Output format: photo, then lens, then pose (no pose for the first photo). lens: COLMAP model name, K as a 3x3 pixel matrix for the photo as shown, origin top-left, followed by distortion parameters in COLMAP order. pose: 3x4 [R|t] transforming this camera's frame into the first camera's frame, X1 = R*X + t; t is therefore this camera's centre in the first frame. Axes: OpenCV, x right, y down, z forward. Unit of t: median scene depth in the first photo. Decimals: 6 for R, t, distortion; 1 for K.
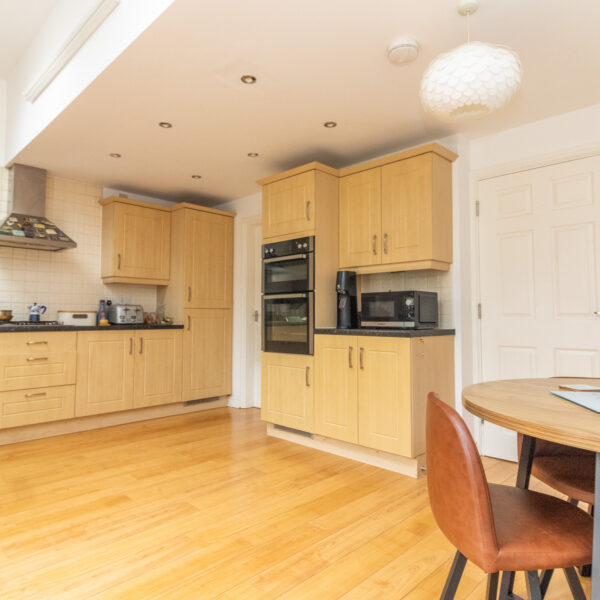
lens RADIAL K [[440.4, 0, 302.6], [0, 440.4, 294.0], [0, 0, 1]] dist [0.008221, 0.001317]
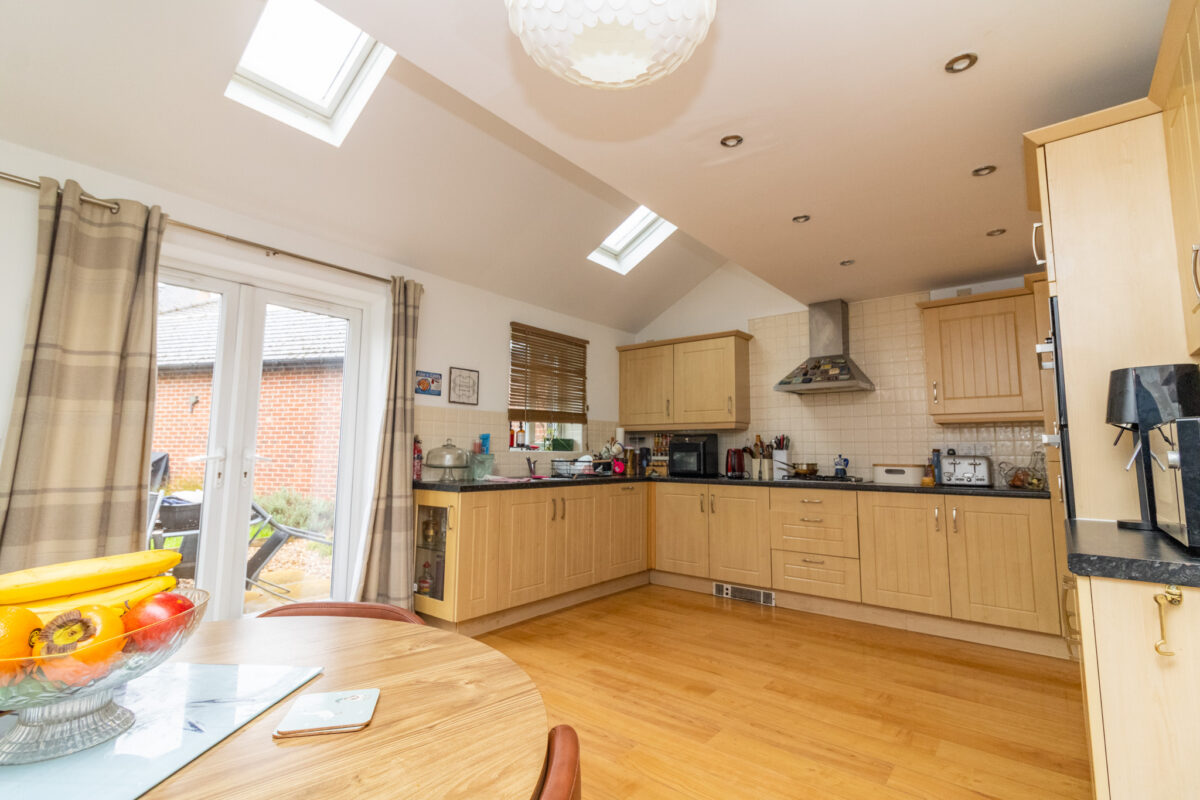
lens RADIAL K [[551.3, 0, 603.6], [0, 551.3, 396.4], [0, 0, 1]] dist [0.006398, -0.000737]
pose [[0.095770, -0.111024, -0.989192, 0.456221], [0.043202, 0.993287, -0.107301, 0.002718], [0.994466, -0.032459, 0.099924, 0.471265]]
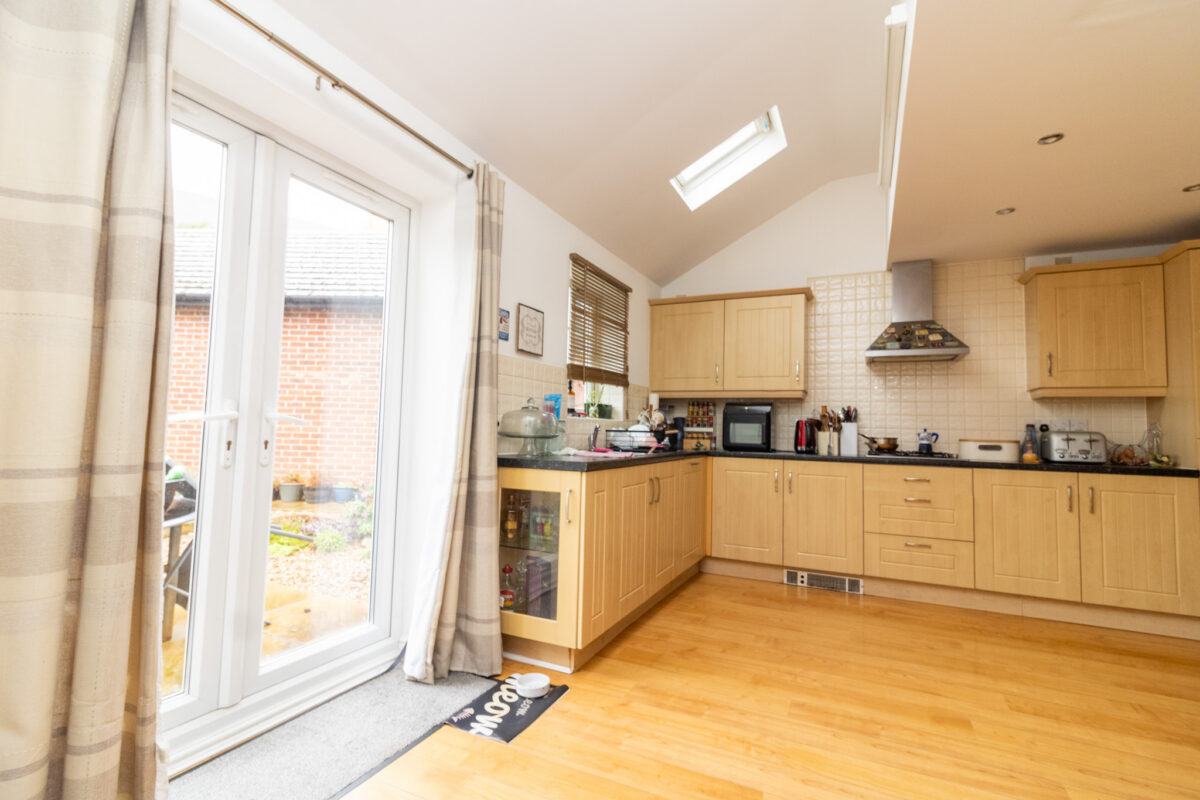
lens RADIAL K [[551.3, 0, 603.6], [0, 551.3, 396.4], [0, 0, 1]] dist [0.006398, -0.000737]
pose [[0.324385, -0.054886, -0.944331, 0.159130], [0.025710, 0.998458, -0.049201, -0.004491], [0.945576, -0.008319, 0.325296, 0.139979]]
